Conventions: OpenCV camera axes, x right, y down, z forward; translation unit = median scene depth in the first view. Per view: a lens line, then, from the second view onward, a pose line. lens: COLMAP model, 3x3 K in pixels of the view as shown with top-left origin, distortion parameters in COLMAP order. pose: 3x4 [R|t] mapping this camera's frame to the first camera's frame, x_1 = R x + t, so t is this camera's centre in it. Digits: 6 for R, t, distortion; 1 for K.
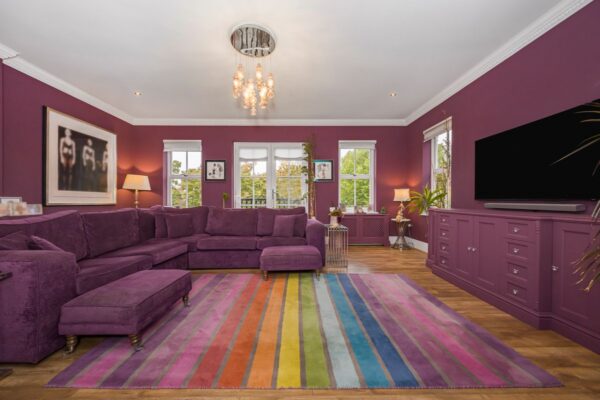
lens RADIAL K [[240.7, 0, 300.0], [0, 240.7, 200.0], [0, 0, 1]] dist [-0.000109, -0.000024]
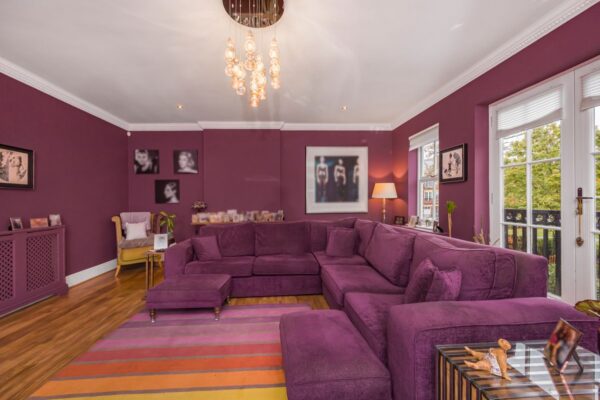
lens RADIAL K [[241.0, 0, 289.1], [0, 241.0, 200.8], [0, 0, 1]] dist [-0.002408, -0.000037]
pose [[0.025699, -0.001124, -0.999669, 0.309175], [0.022684, 0.999743, -0.000541, -0.043313], [0.999412, -0.022662, 0.025718, 0.650535]]
